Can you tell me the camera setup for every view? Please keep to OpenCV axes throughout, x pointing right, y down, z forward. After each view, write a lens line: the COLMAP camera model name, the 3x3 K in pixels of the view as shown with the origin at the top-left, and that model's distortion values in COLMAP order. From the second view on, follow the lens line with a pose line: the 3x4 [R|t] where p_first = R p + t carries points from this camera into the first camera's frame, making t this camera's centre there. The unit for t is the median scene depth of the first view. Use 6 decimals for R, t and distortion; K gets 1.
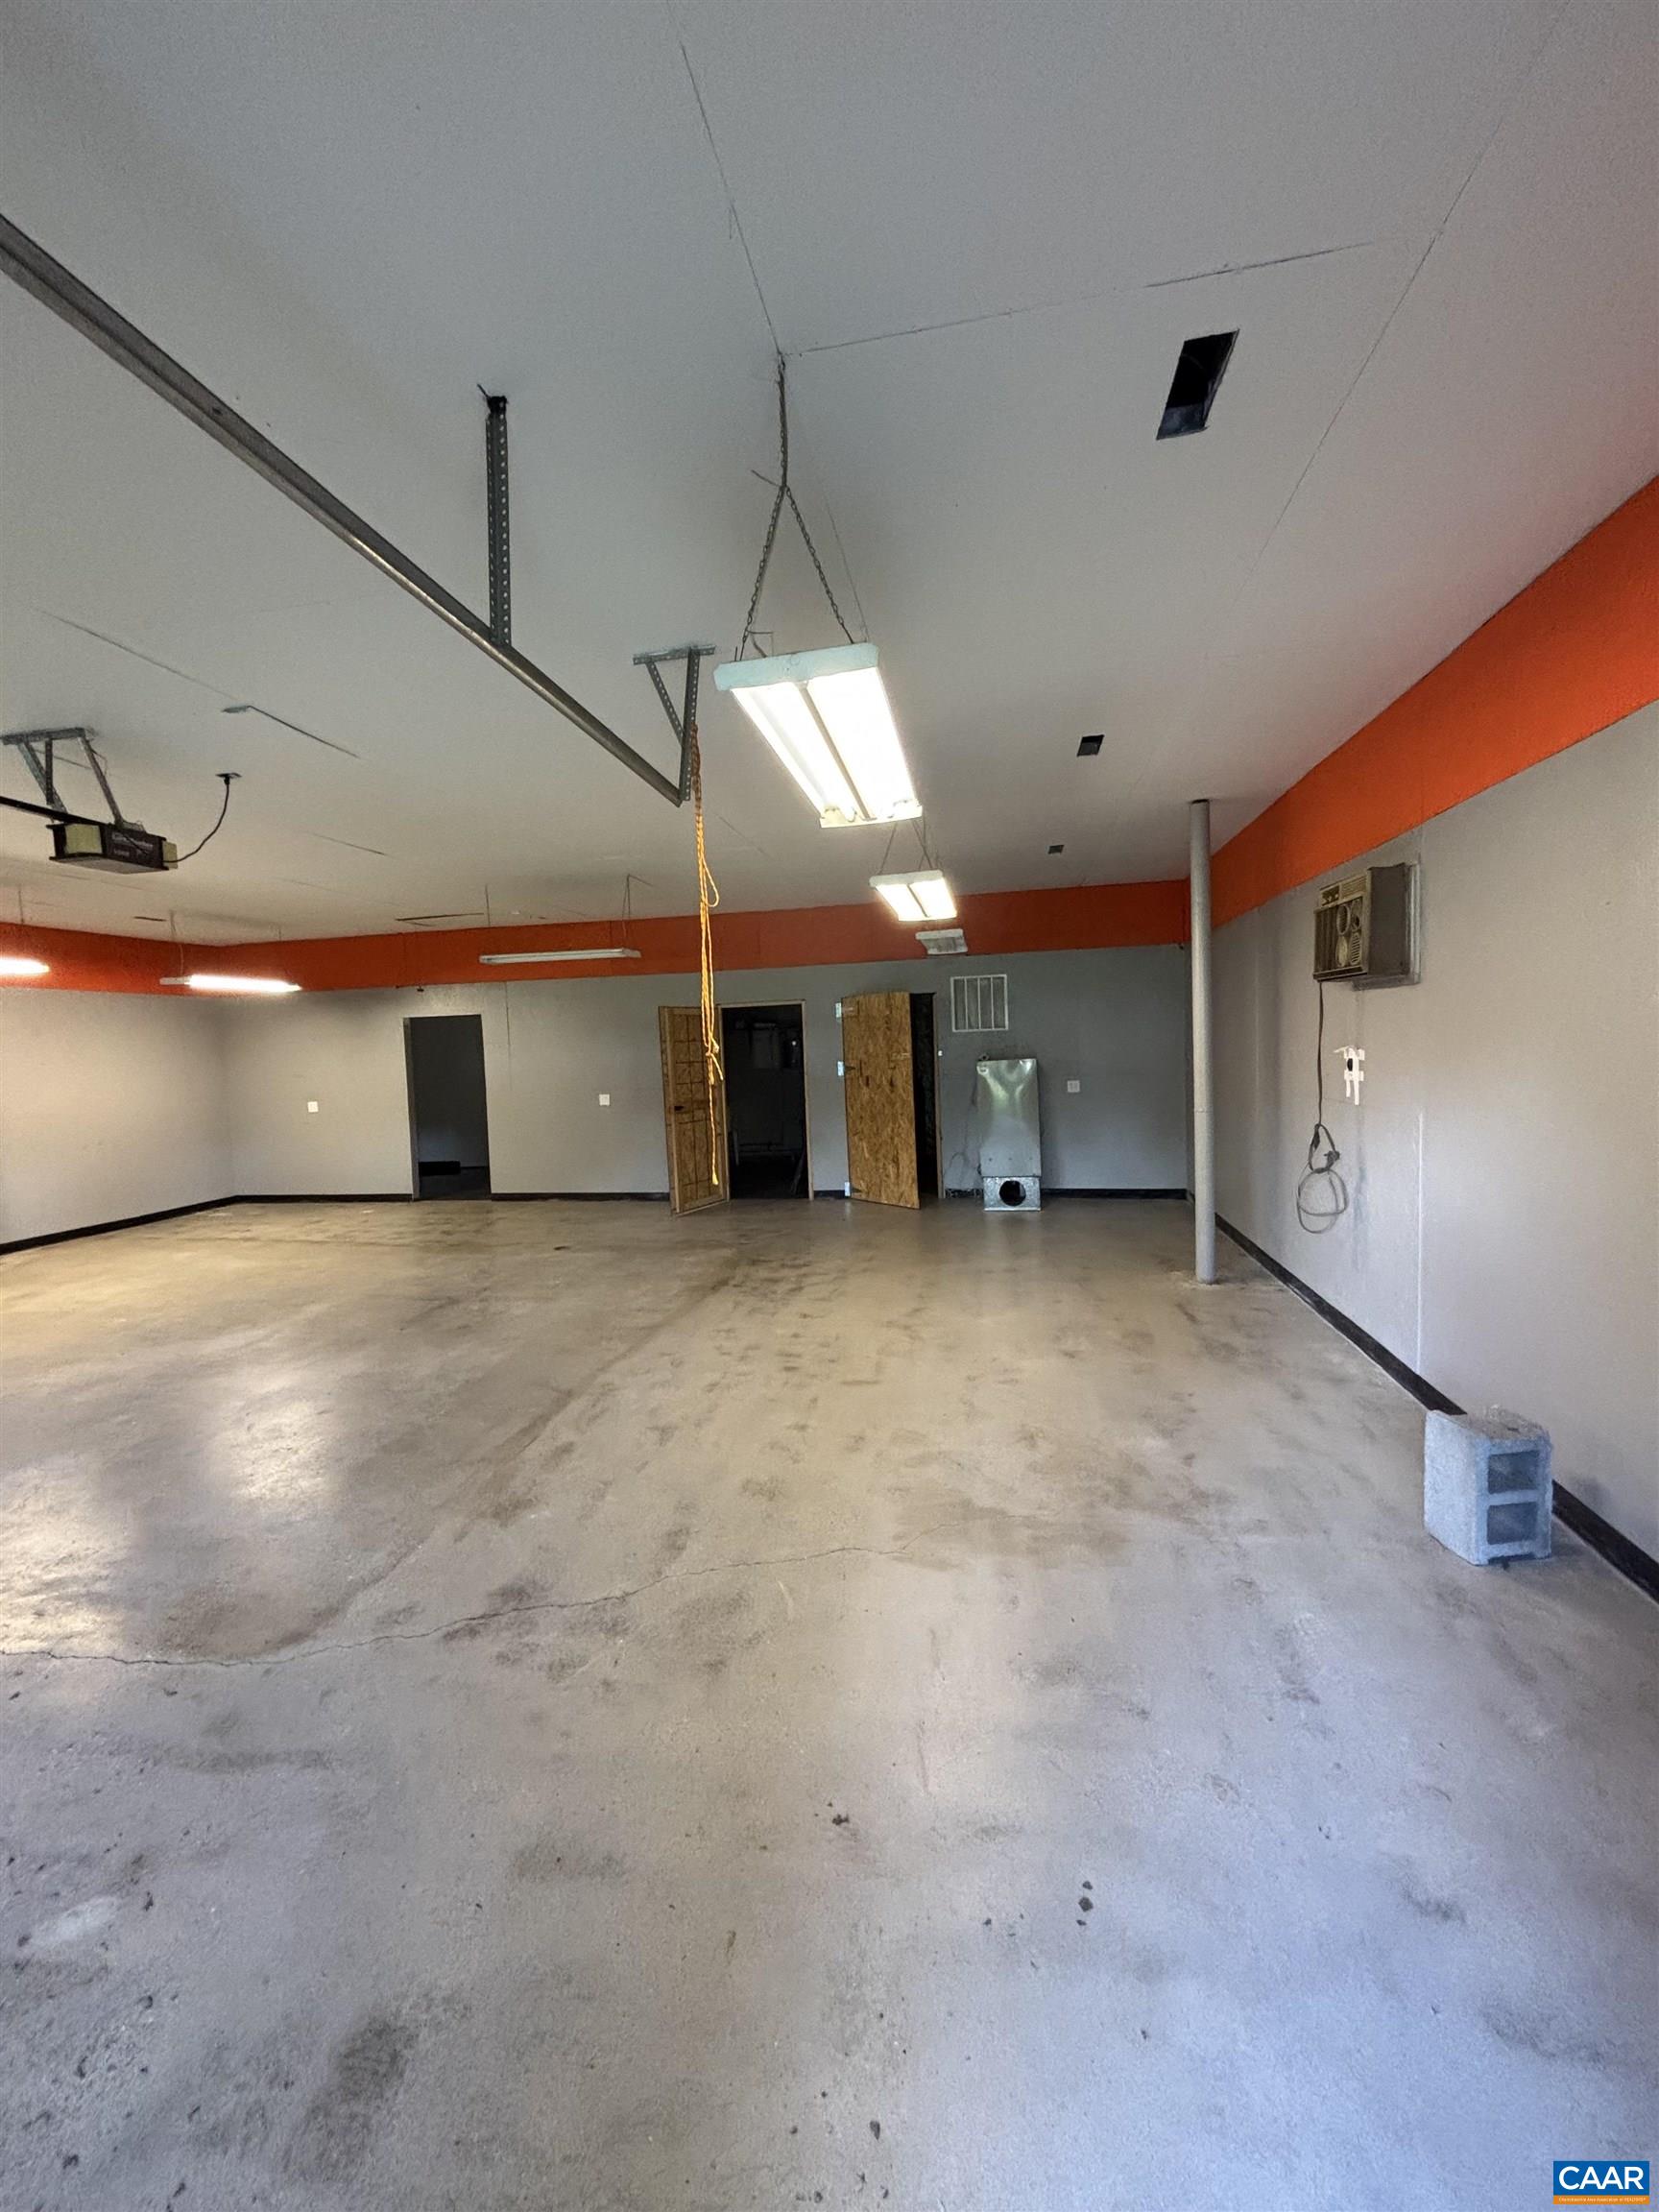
lens RADIAL K [[894.4, 0, 831.1], [0, 894.4, 1116.3], [0, 0, 1]] dist [-0.000679, 0.000893]
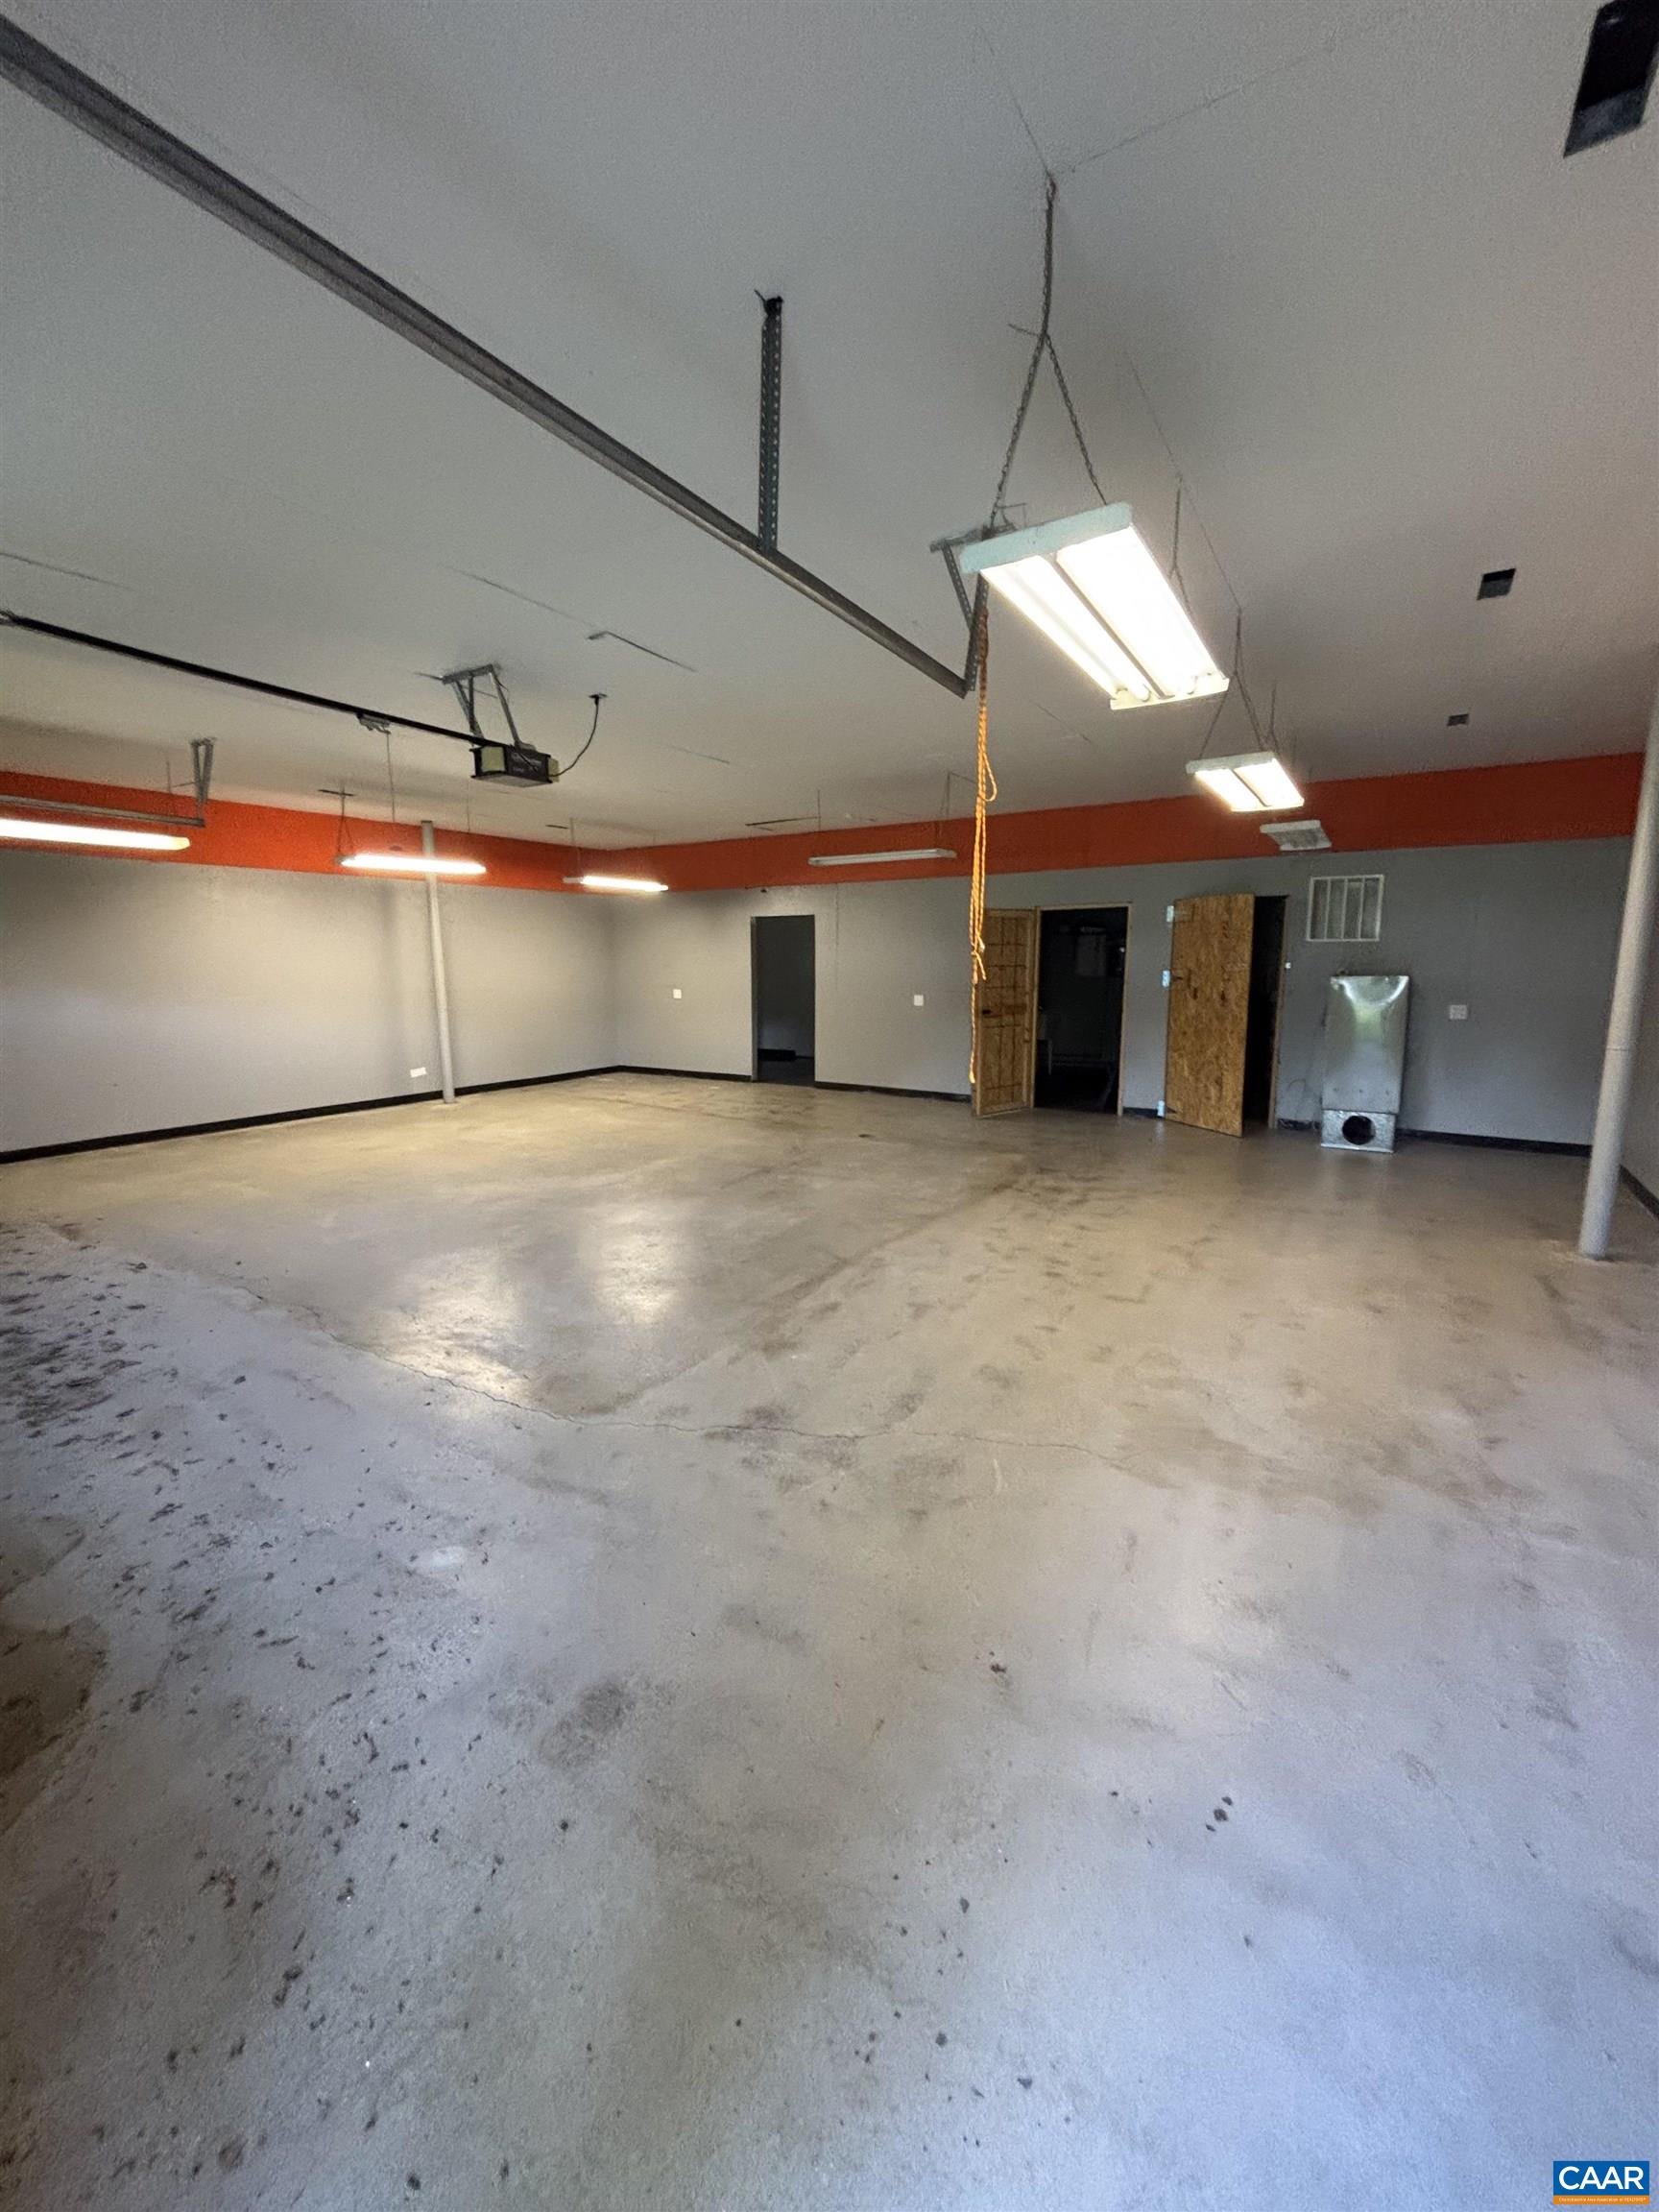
lens RADIAL K [[894.4, 0, 831.1], [0, 894.4, 1116.3], [0, 0, 1]] dist [-0.000679, 0.000893]
pose [[0.929433, 0.097238, -0.355949, 0.072581], [-0.060038, 0.991650, 0.114129, 0.007440], [0.364074, -0.084705, 0.927510, -0.010687]]
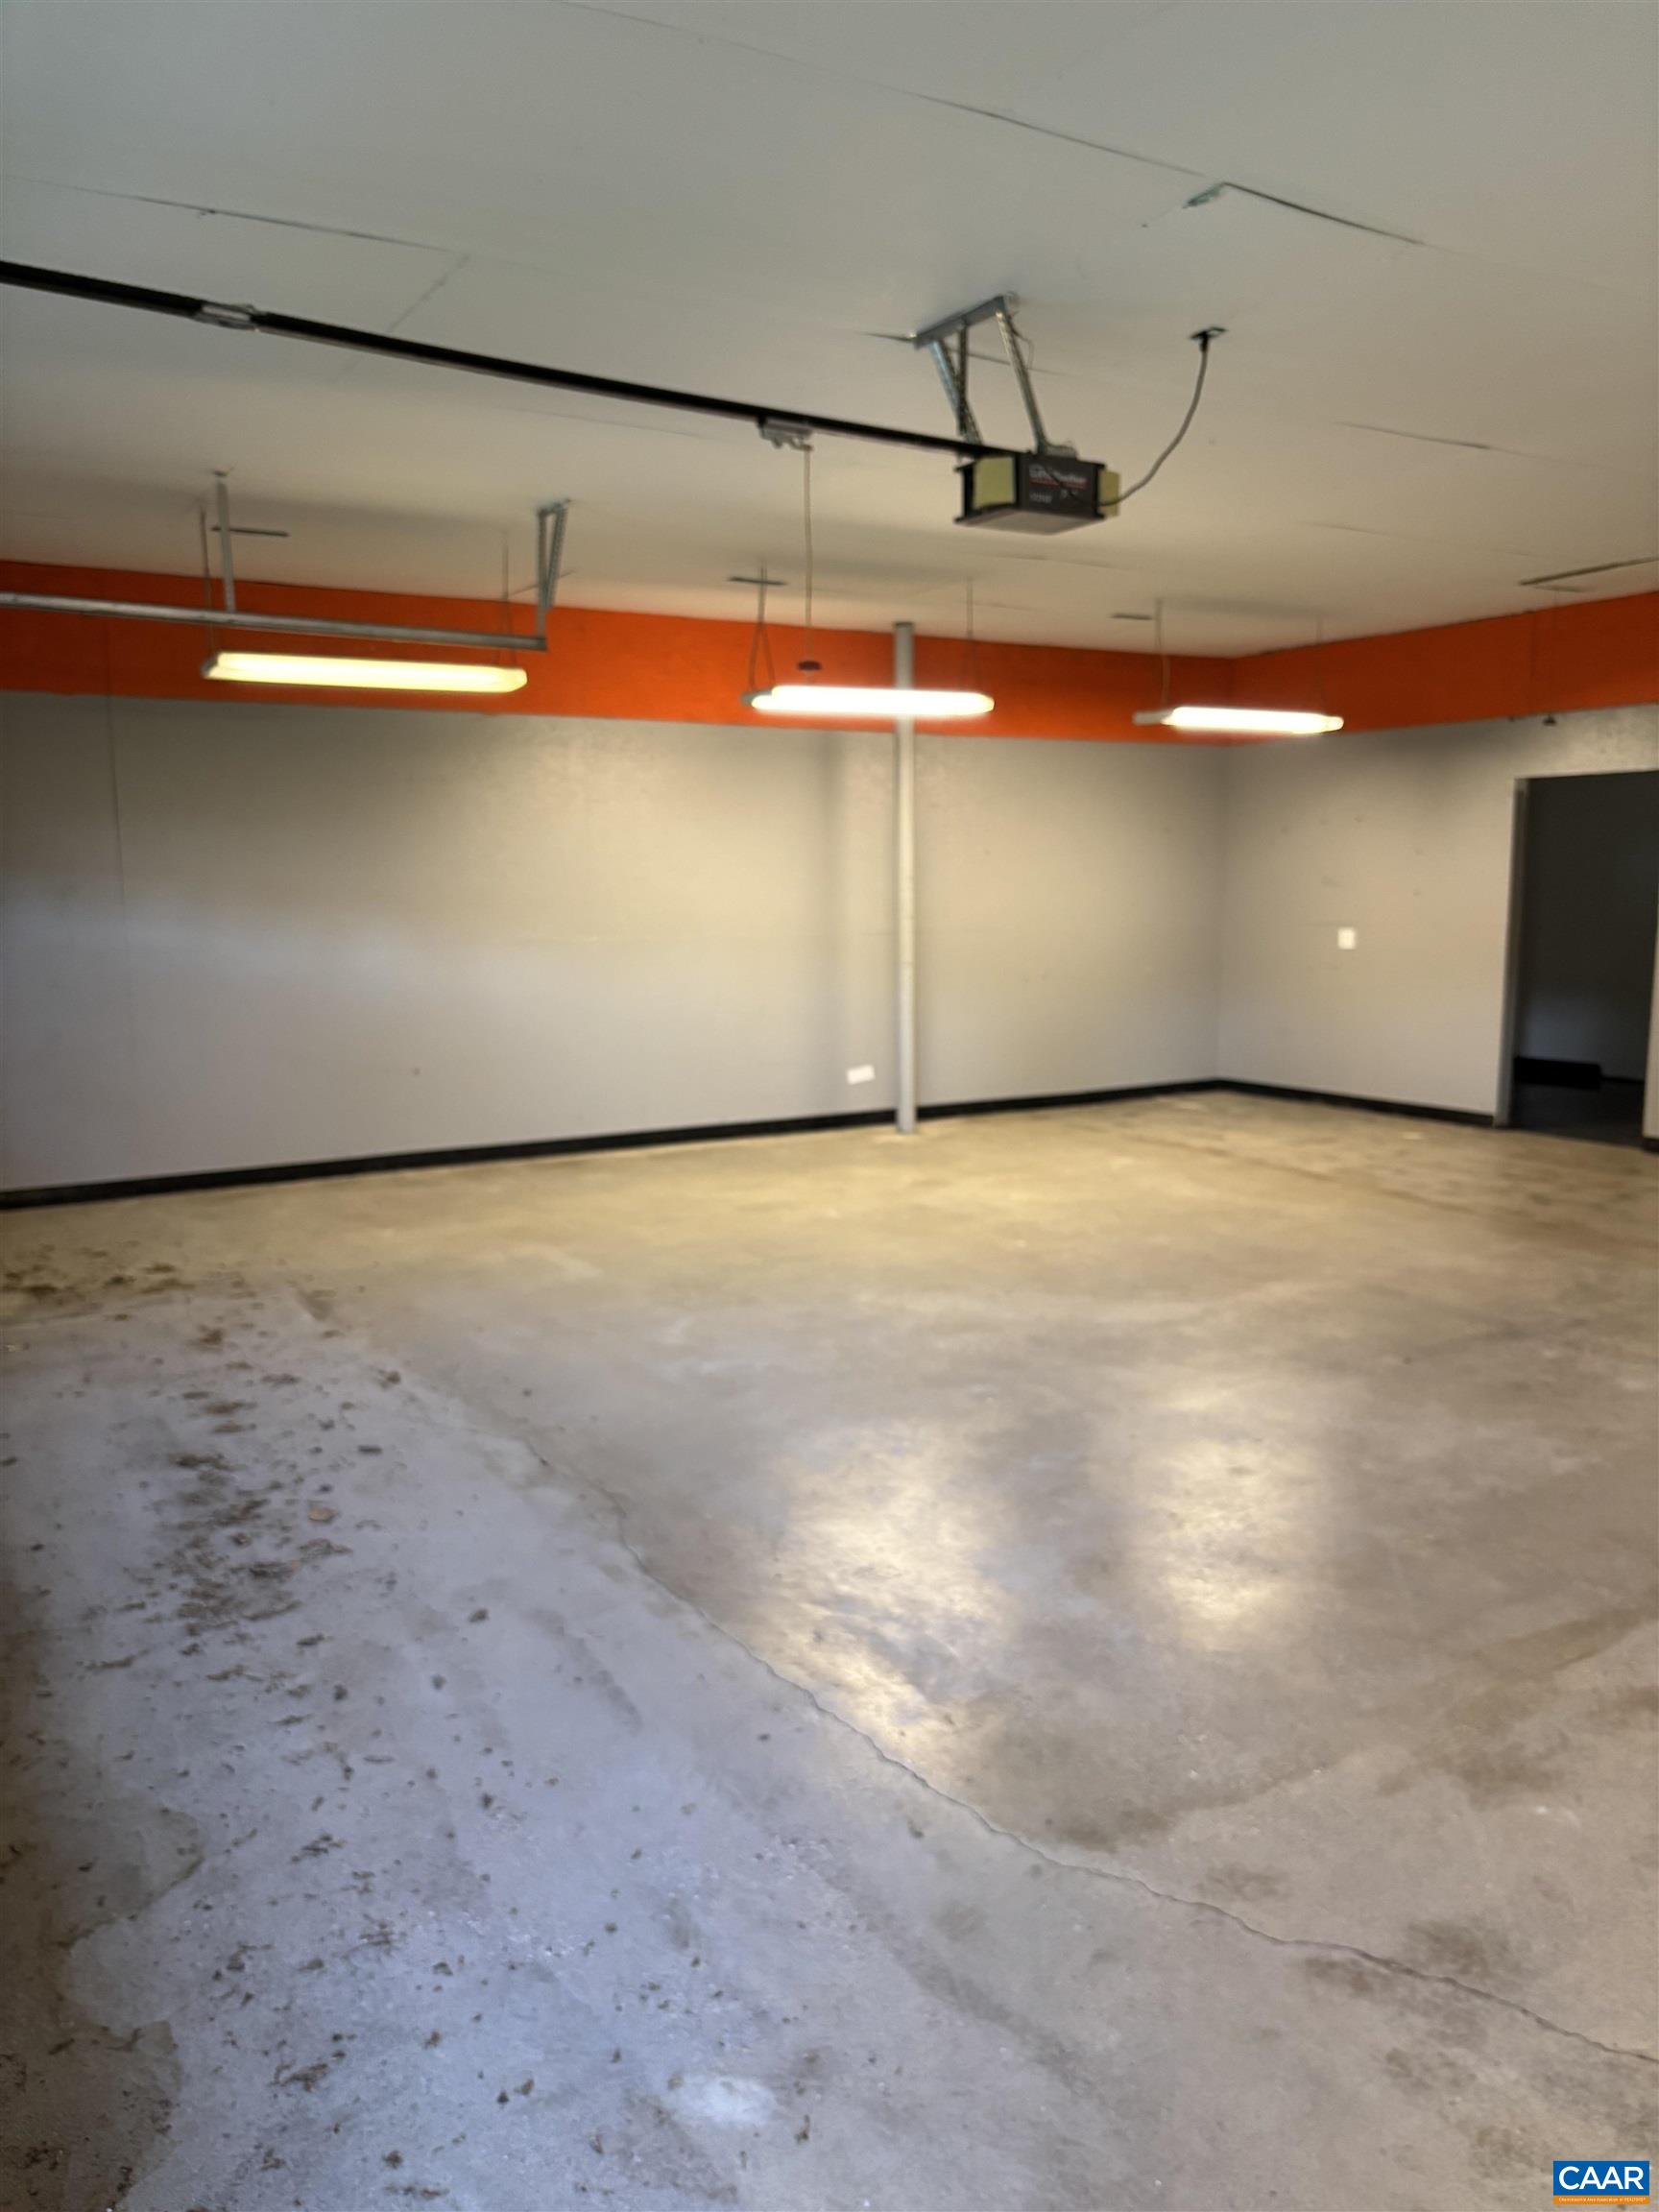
lens RADIAL K [[1695.6, 0, 847.6], [0, 1695.6, 1123.0], [0, 0, 1]] dist [0.005552, -0.005296]
pose [[0.668561, 0.141022, -0.730163, 0.026542], [-0.077865, 0.989733, 0.119860, 0.001066], [0.739569, -0.023279, 0.672678, 0.100021]]
